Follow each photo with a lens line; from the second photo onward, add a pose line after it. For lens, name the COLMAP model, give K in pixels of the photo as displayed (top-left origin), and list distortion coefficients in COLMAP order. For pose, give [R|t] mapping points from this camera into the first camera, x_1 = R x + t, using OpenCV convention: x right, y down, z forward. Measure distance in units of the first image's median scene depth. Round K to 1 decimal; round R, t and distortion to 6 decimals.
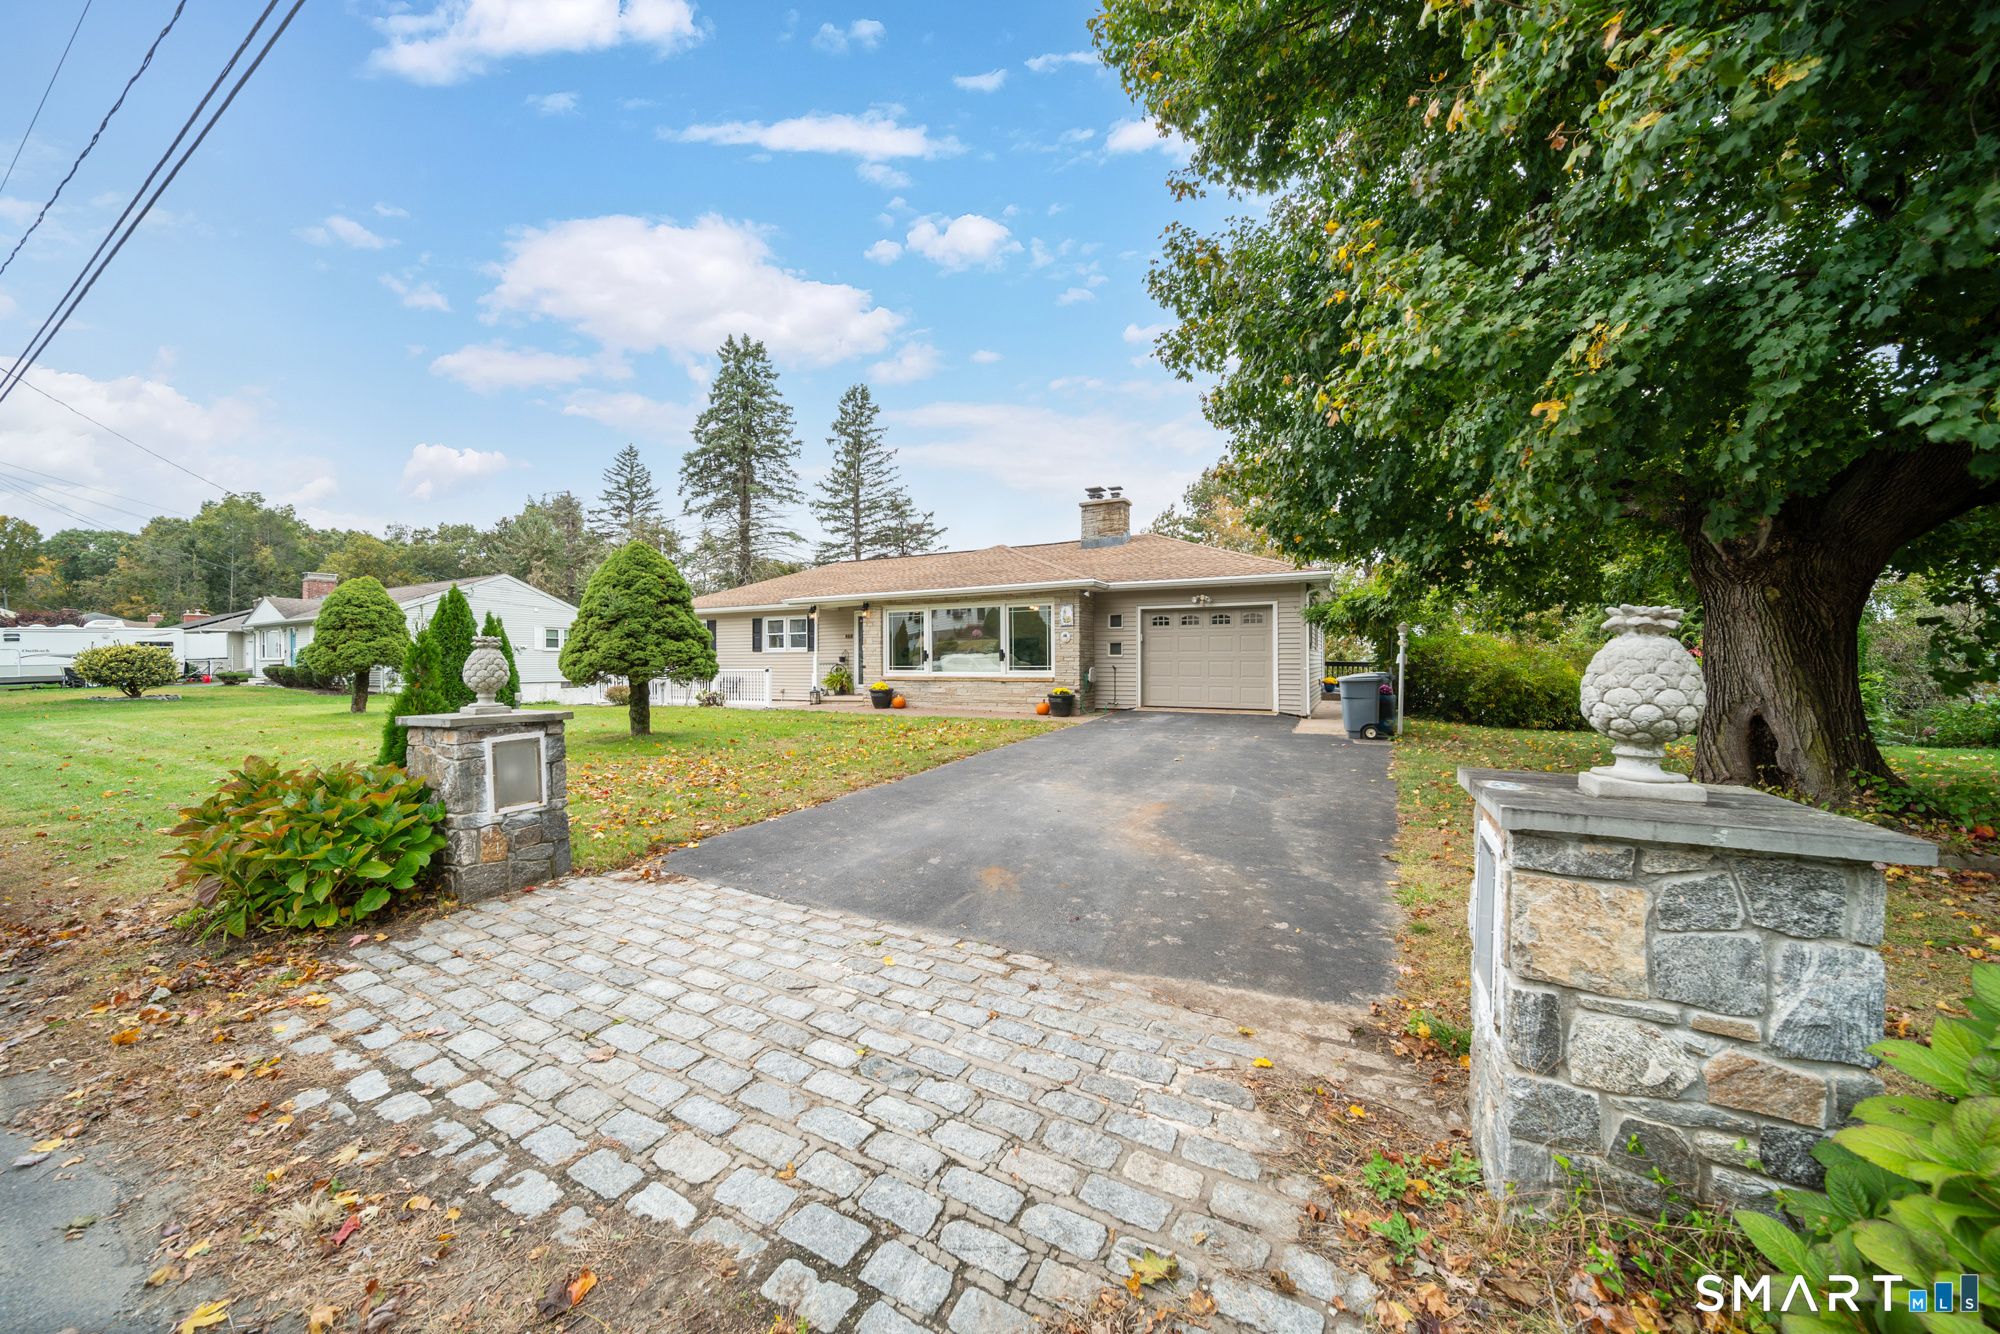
lens RADIAL K [[707.1, 0, 985.4], [0, 707.1, 632.9], [0, 0, 1]] dist [-0.000885, -0.000580]
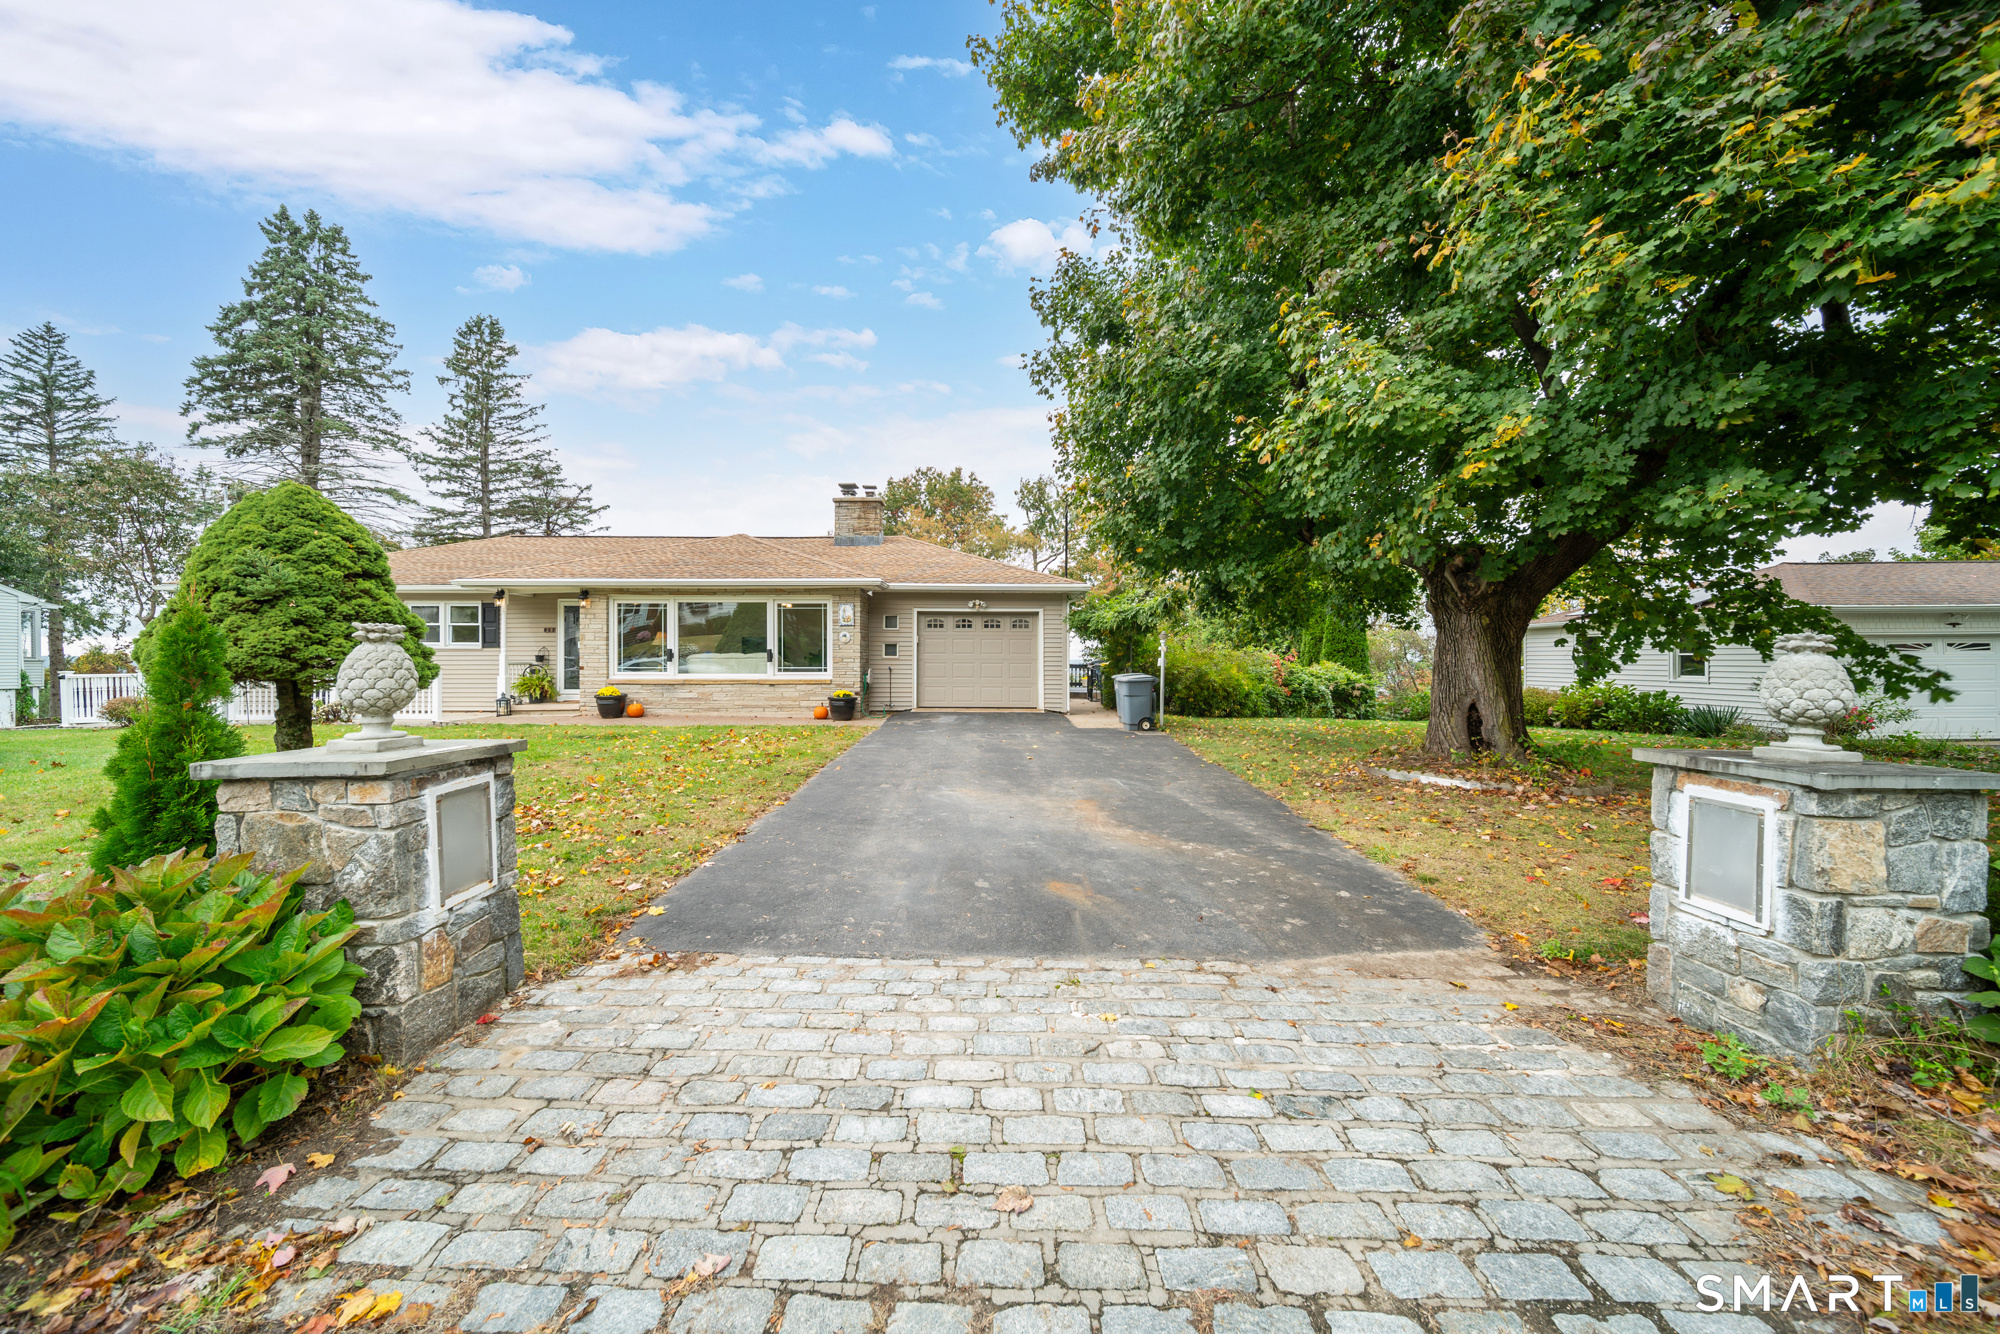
lens RADIAL K [[707.1, 0, 985.4], [0, 707.1, 632.9], [0, 0, 1]] dist [-0.000885, -0.000580]
pose [[0.878388, 0.024197, 0.477335, -0.241507], [-0.024149, 0.999689, -0.006237, 0.002062], [-0.477337, -0.006049, 0.878699, 0.094649]]
